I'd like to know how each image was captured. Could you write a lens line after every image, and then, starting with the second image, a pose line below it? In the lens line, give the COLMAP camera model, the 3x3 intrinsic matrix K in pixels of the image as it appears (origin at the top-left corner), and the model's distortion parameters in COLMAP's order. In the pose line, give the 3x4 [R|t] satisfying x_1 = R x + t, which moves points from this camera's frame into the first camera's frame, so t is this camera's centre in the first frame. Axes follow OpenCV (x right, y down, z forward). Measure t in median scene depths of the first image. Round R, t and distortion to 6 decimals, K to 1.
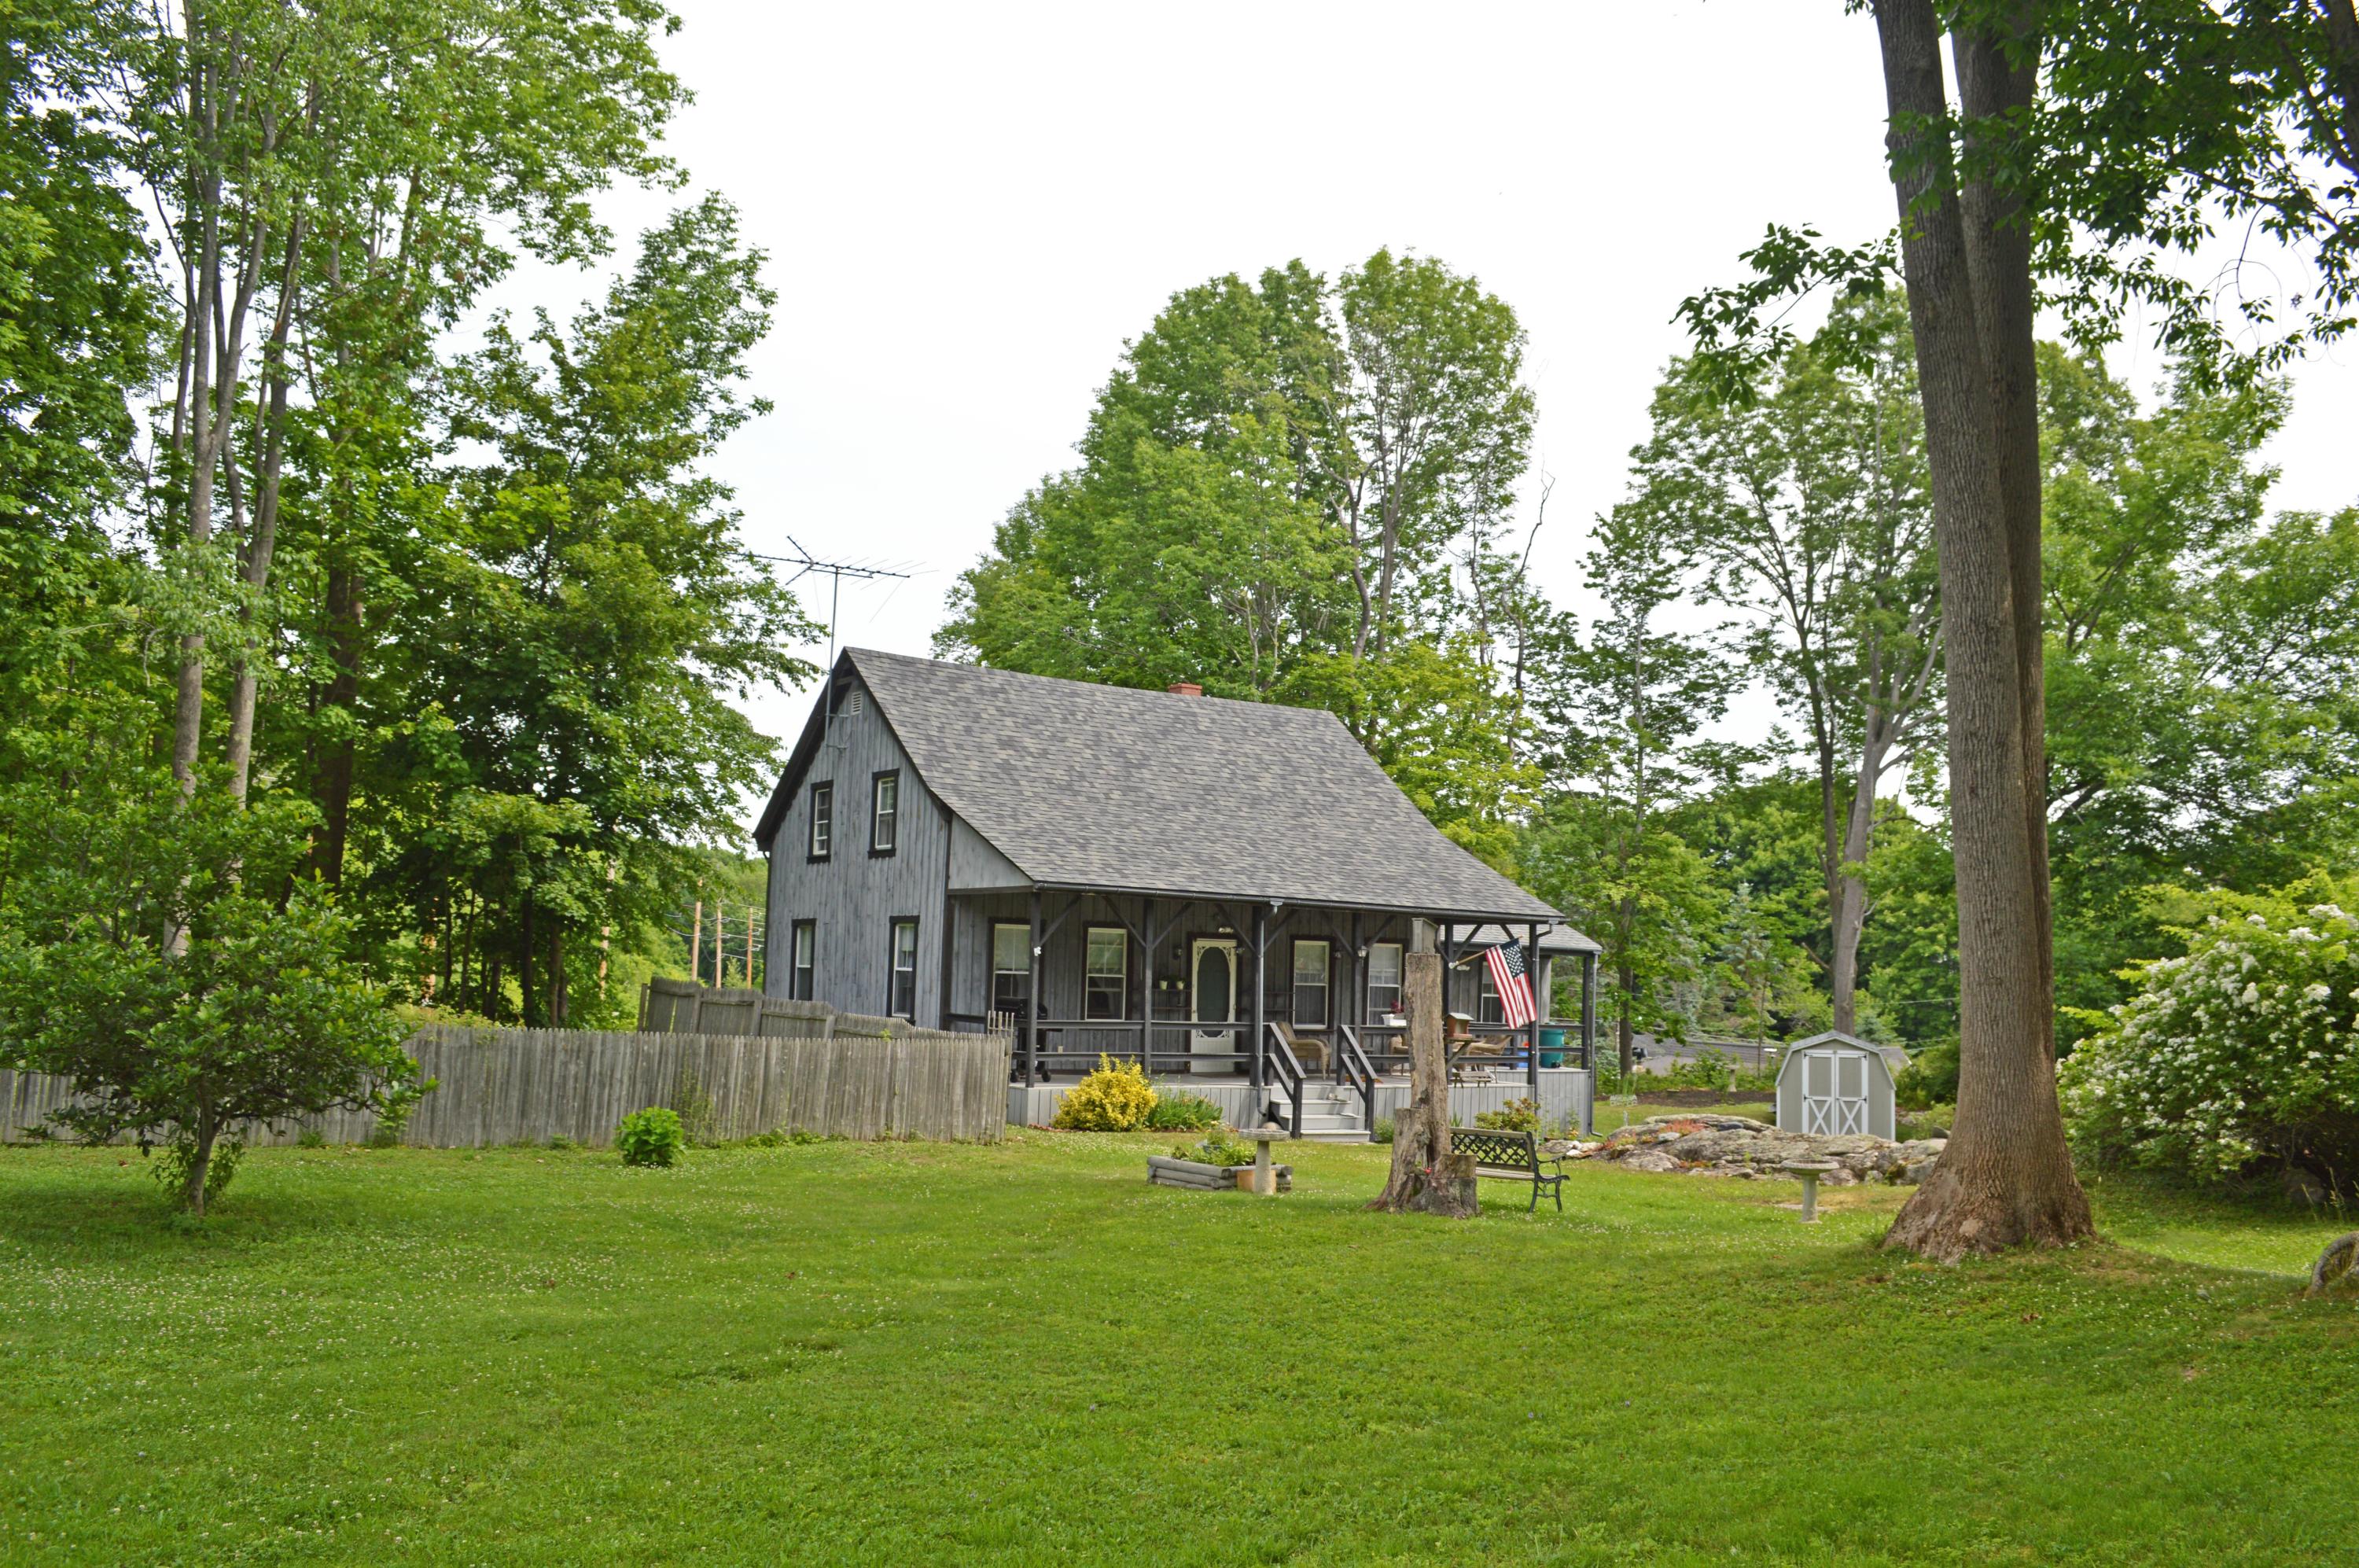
lens RADIAL K [[1928.7, 0, 1187.1], [0, 1928.7, 781.8], [0, 0, 1]] dist [-0.067239, 0.015316]
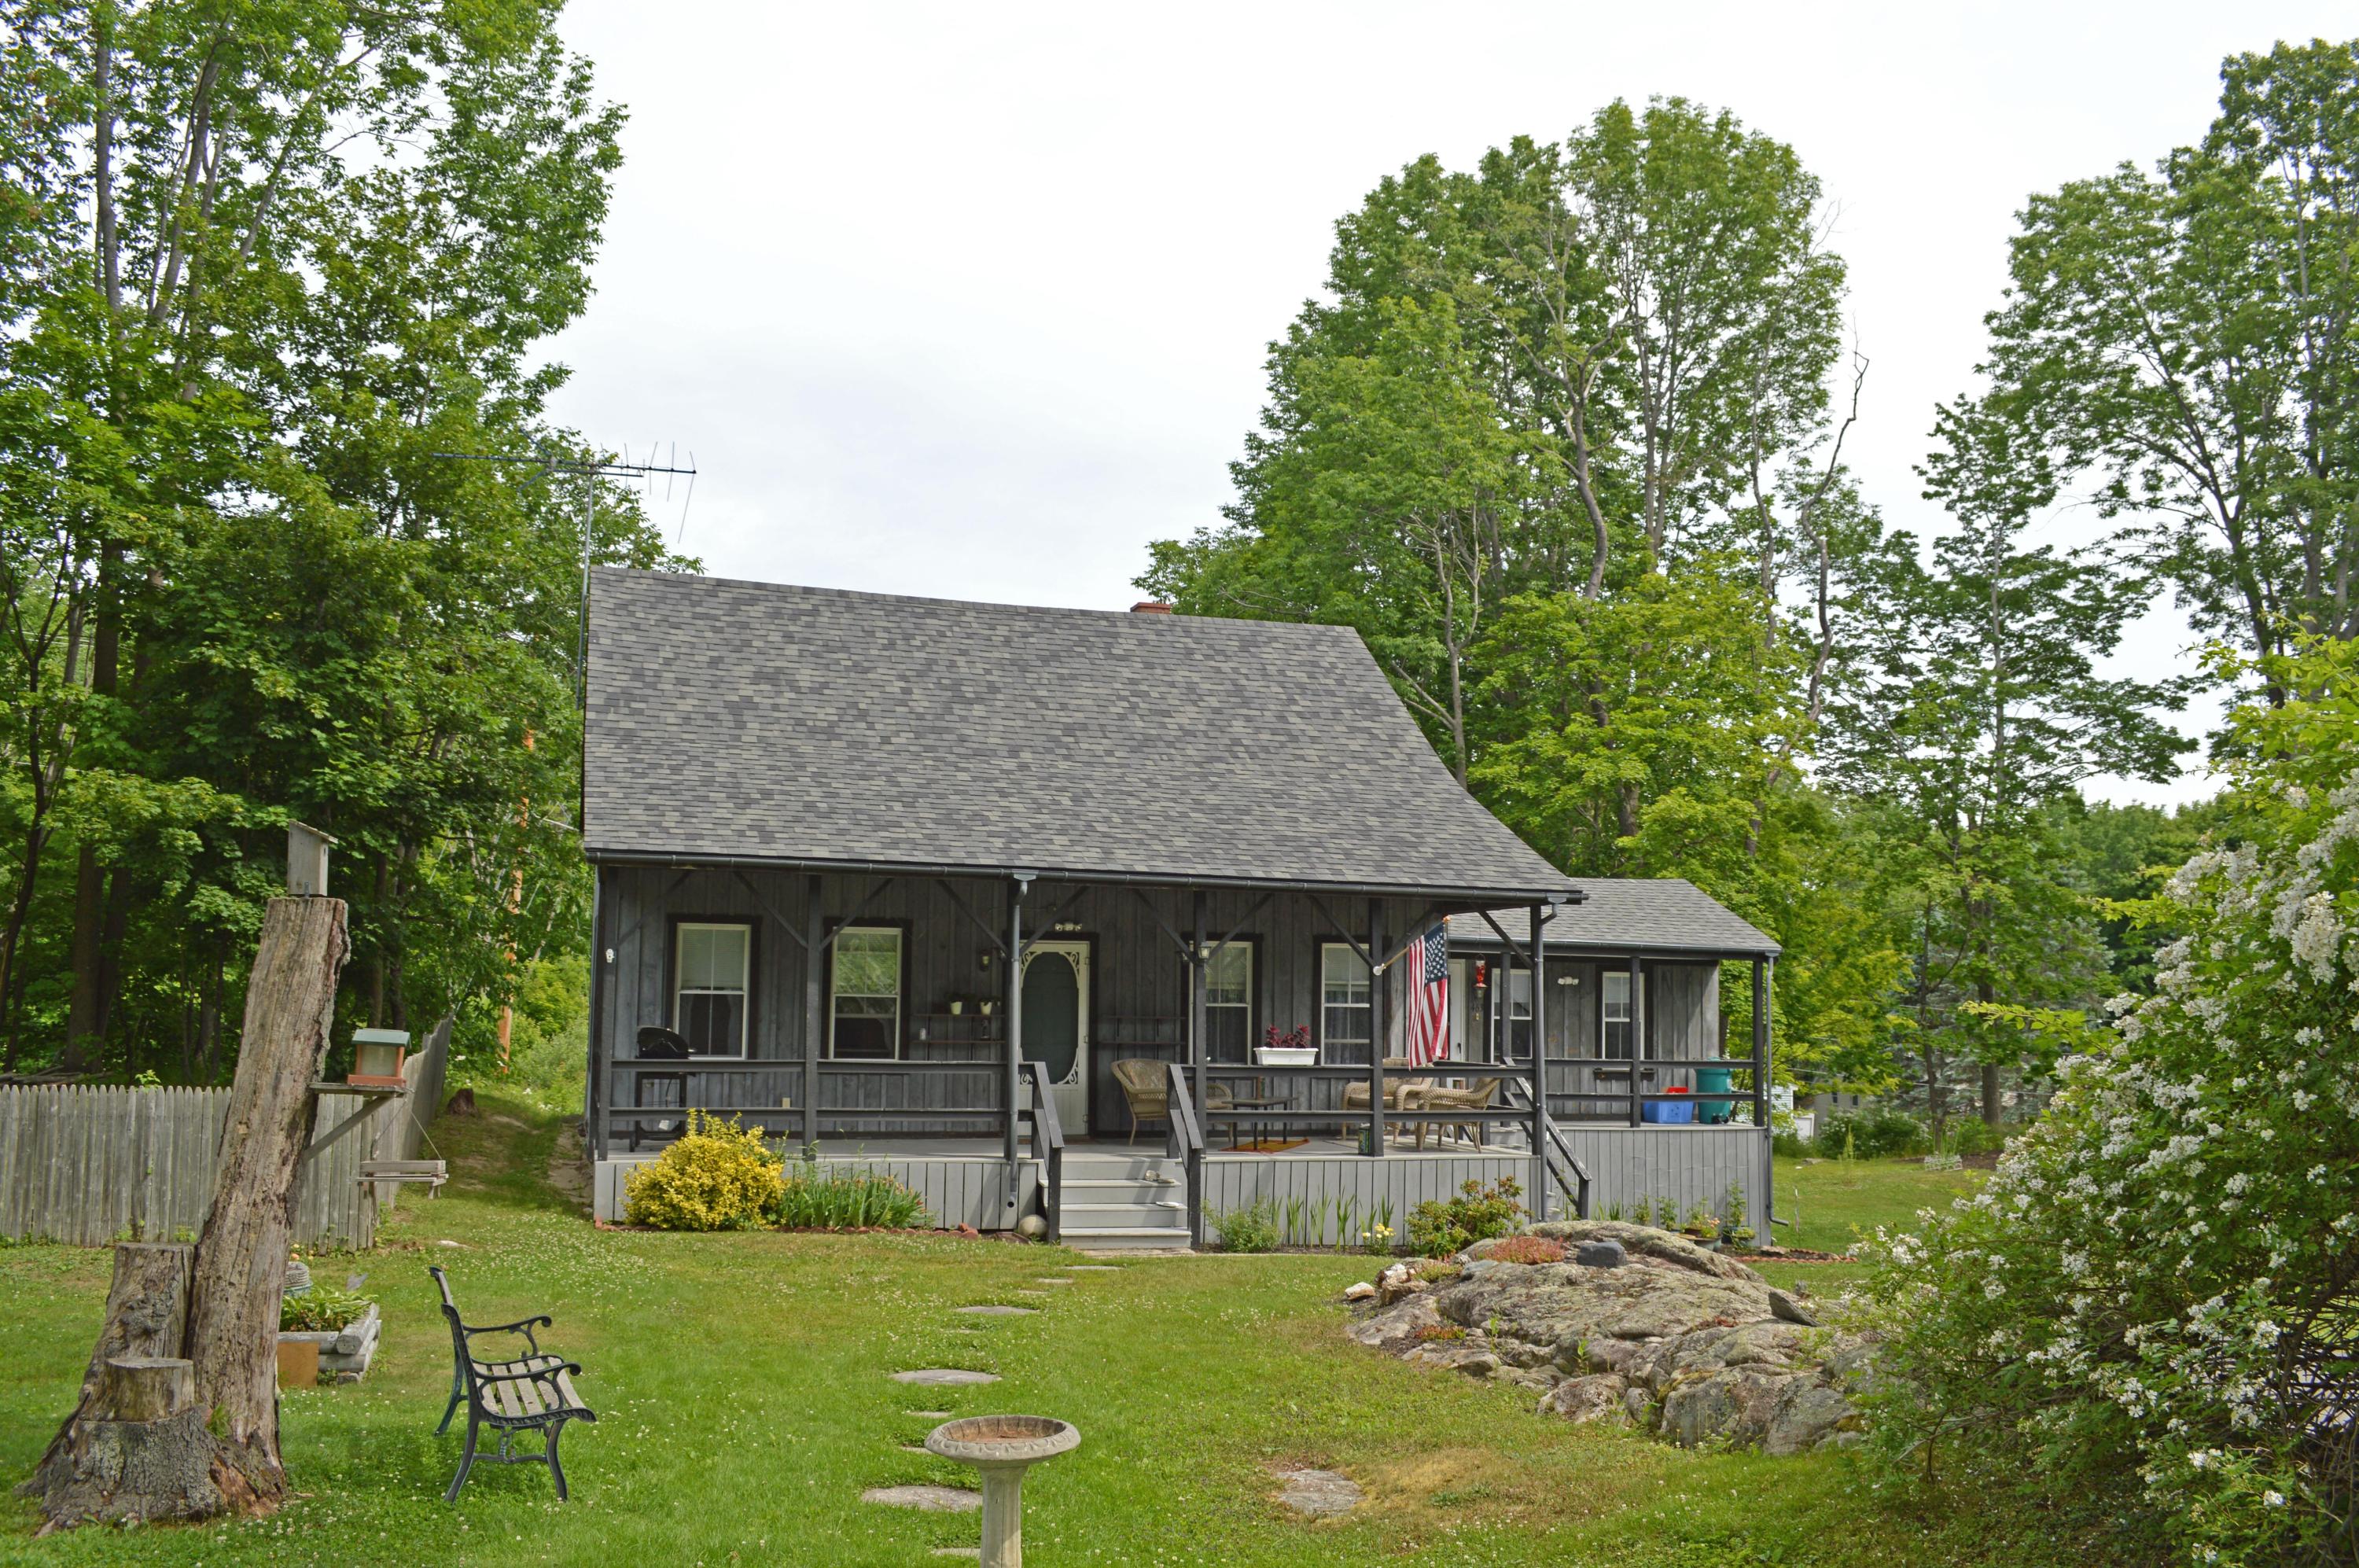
lens RADIAL K [[1928.7, 0, 1169.1], [0, 1928.7, 778.2], [0, 0, 1]] dist [-0.067239, 0.015316]
pose [[0.959757, -0.050783, -0.276202, 0.120428], [0.044038, 0.998562, -0.030571, 0.022852], [0.277357, 0.017178, 0.960613, 0.171609]]
